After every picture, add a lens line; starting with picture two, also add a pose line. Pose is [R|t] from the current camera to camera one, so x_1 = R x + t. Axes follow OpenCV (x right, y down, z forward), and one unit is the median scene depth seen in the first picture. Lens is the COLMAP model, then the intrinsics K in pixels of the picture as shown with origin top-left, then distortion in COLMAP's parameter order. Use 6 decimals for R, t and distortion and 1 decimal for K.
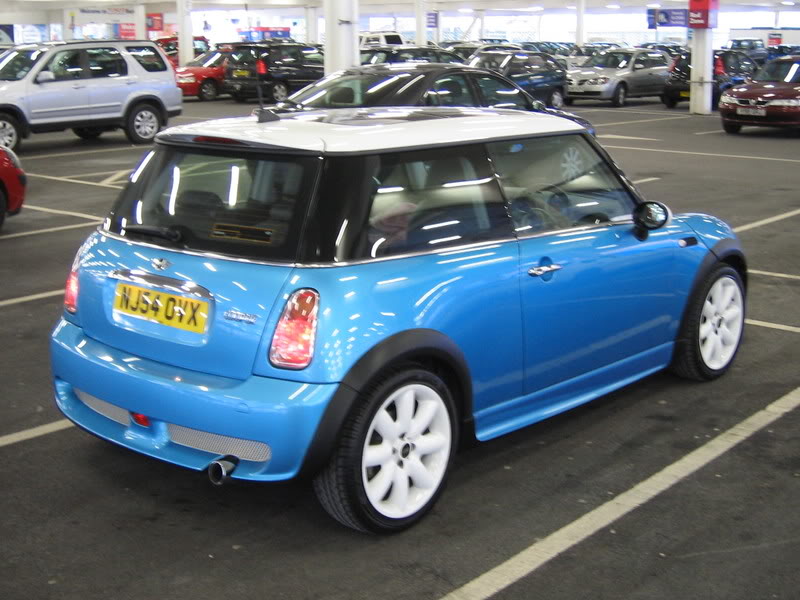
lens RADIAL K [[1177.6, 0, 399.9], [0, 1177.6, 270.6], [0, 0, 1]] dist [-0.119090, 0.015572]
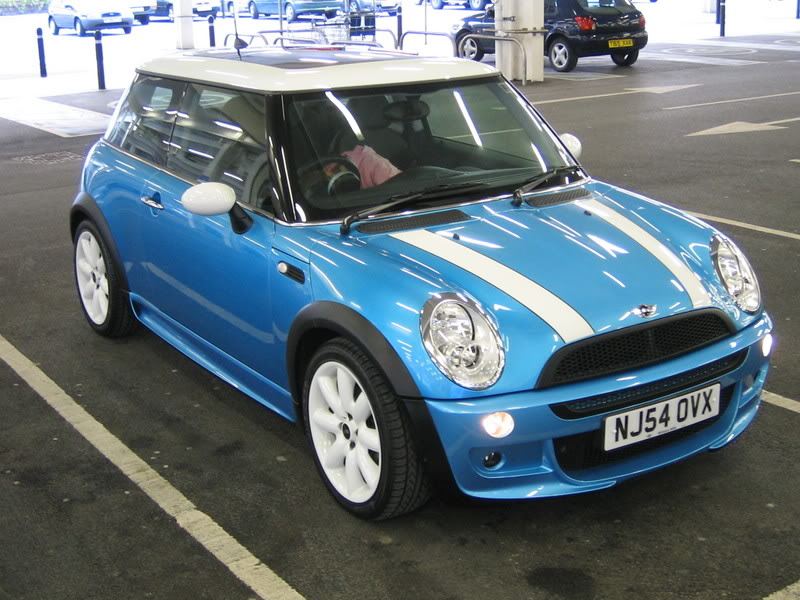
lens RADIAL K [[1177.6, 0, 399.9], [0, 1177.6, 270.6], [0, 0, 1]] dist [-0.119090, 0.015572]
pose [[-0.269779, 0.259120, -0.927403, 0.996165], [-0.161338, 0.937334, 0.308828, -0.286768], [0.949310, 0.232941, -0.211067, 1.351273]]
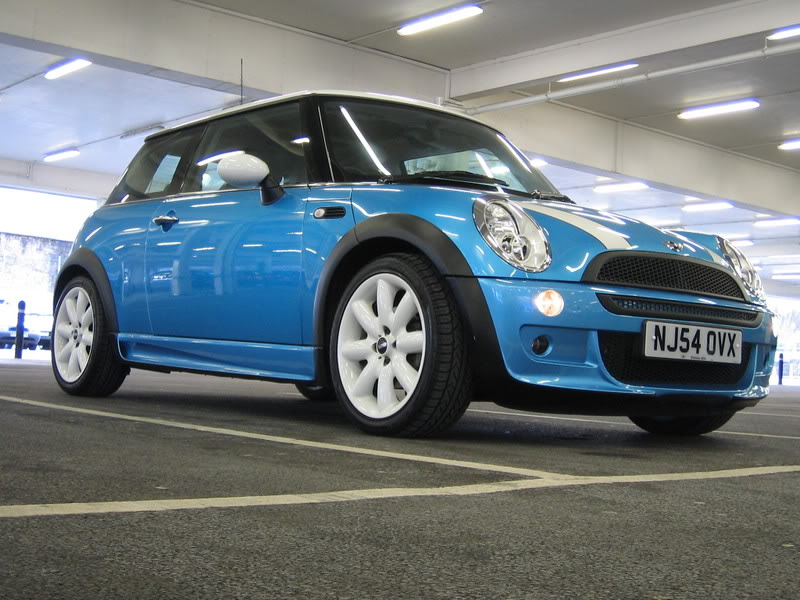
lens RADIAL K [[1177.6, 0, 399.9], [0, 1177.6, 270.6], [0, 0, 1]] dist [-0.119090, 0.015572]
pose [[-0.177646, -0.079178, -0.980904, 1.071463], [-0.238984, 0.970391, -0.035048, 0.030139], [0.954635, 0.228194, -0.191309, 1.326421]]
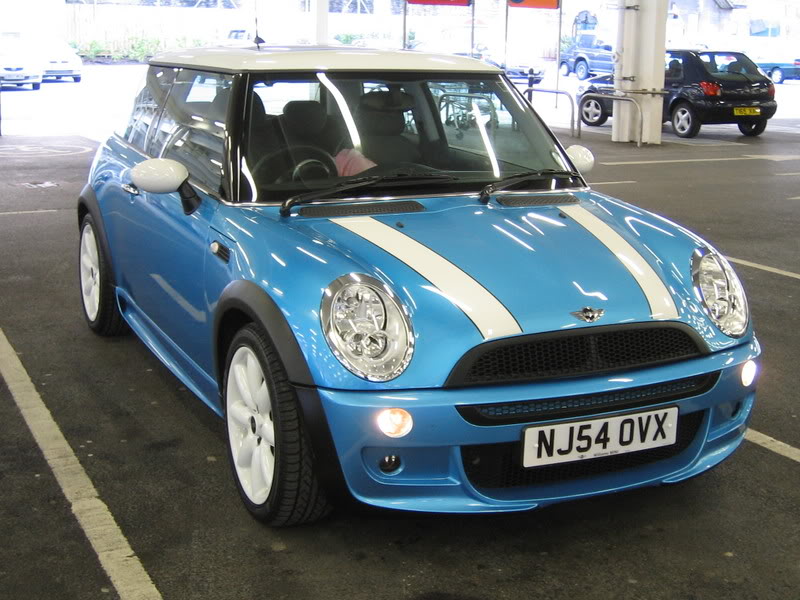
lens RADIAL K [[1177.6, 0, 399.9], [0, 1177.6, 270.6], [0, 0, 1]] dist [-0.119090, 0.015572]
pose [[-0.401224, 0.177859, -0.898546, 0.897369], [-0.192499, 0.942687, 0.272552, -0.239386], [0.895524, 0.282324, -0.343992, 1.472443]]
